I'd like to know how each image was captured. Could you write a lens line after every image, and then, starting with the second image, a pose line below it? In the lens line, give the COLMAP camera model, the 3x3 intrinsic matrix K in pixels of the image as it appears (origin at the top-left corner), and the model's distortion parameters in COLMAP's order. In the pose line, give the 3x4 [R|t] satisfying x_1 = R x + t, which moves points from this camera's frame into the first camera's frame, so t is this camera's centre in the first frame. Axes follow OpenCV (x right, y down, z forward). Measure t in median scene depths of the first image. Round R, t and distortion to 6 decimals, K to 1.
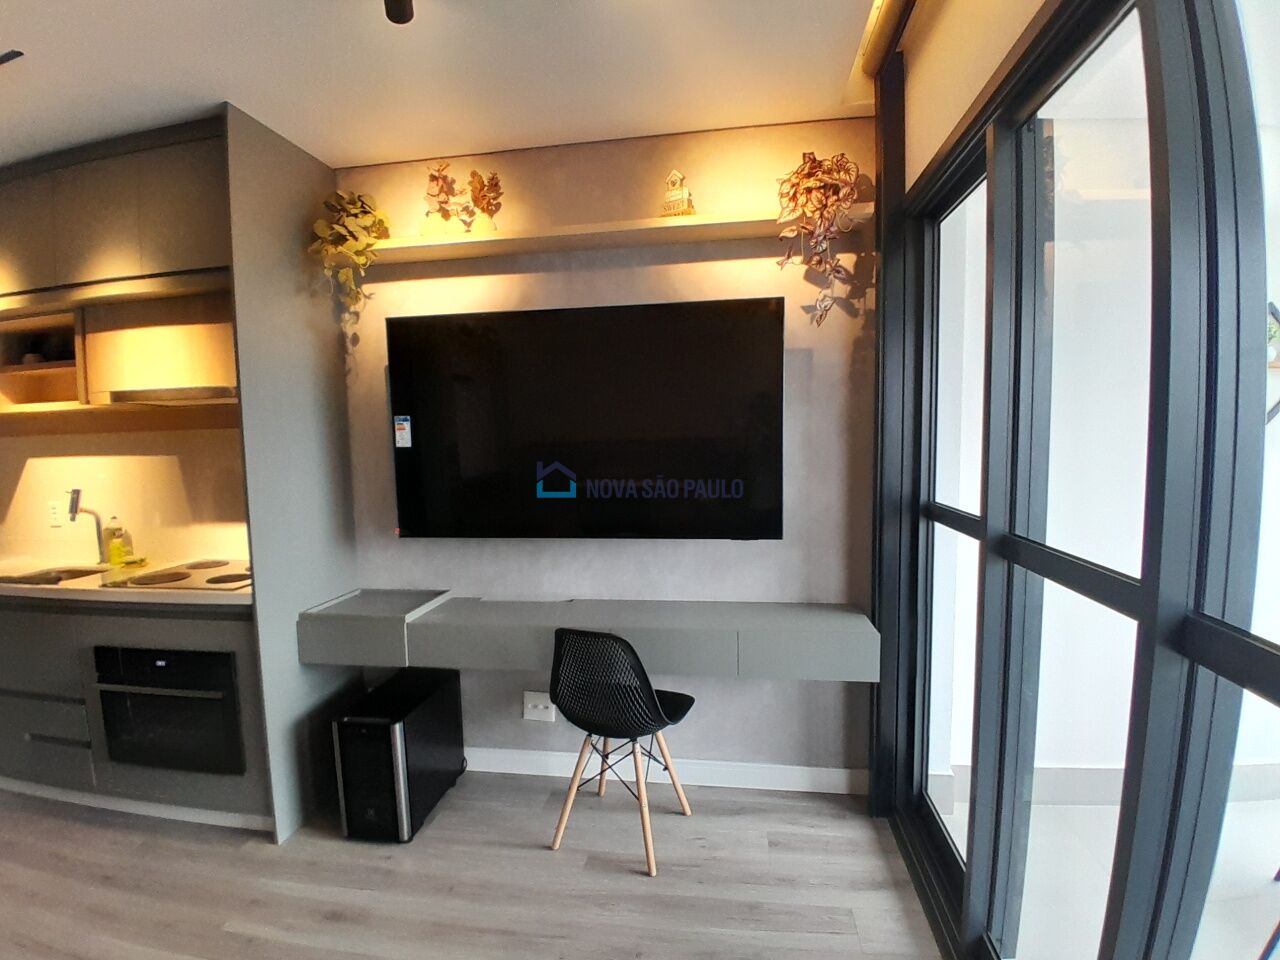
lens RADIAL K [[629.6, 0, 638.4], [0, 629.6, 482.4], [0, 0, 1]] dist [-0.012005, -0.031622]
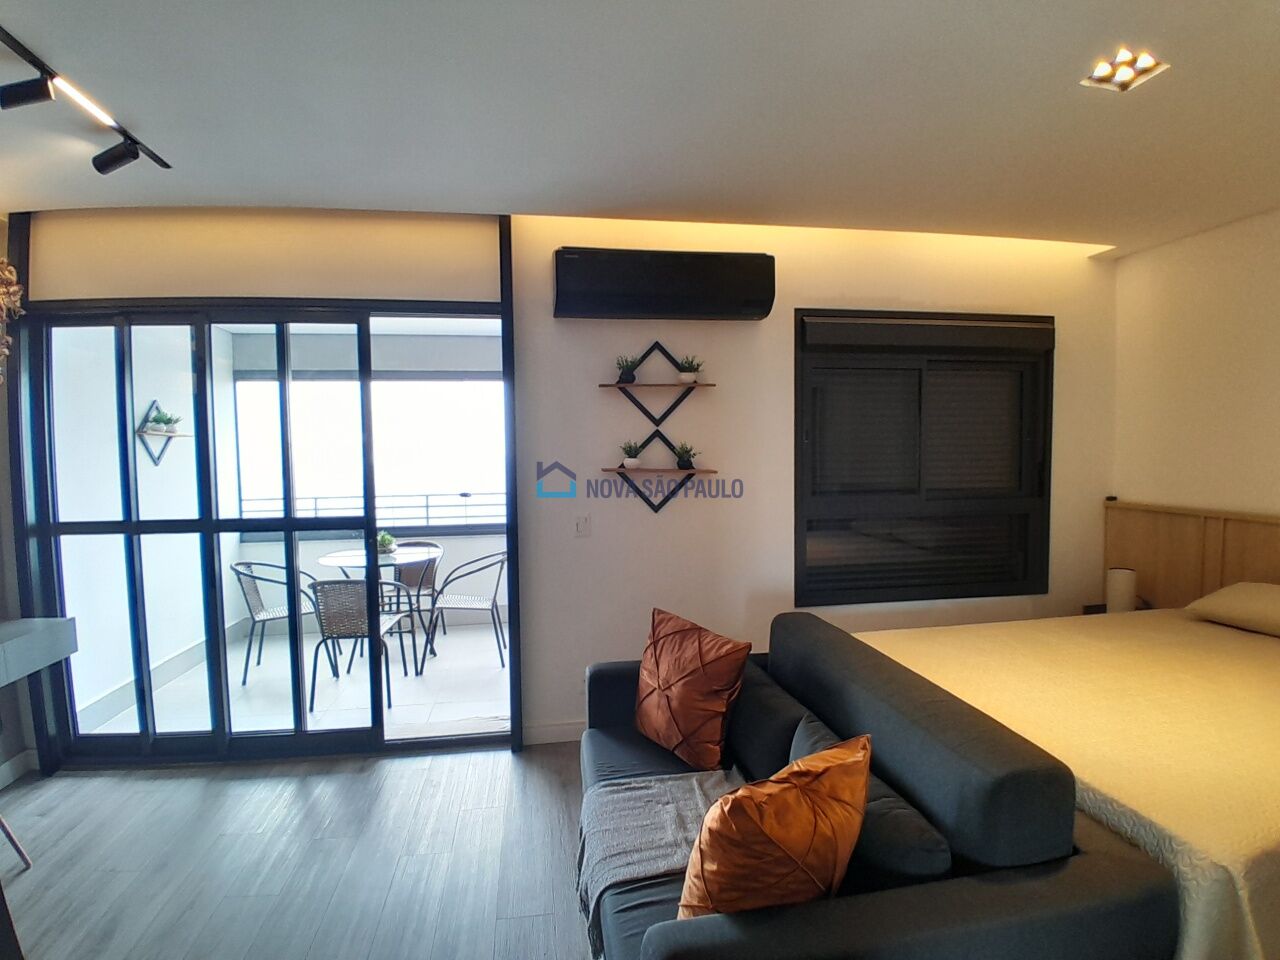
lens RADIAL K [[629.6, 0, 638.3], [0, 629.6, 483.6], [0, 0, 1]] dist [-0.012005, -0.031622]
pose [[-0.316237, -0.018583, 0.948498, -1.187381], [0.101972, 0.993350, 0.053460, 0.008332], [-0.943184, 0.113626, -0.312239, 0.199064]]
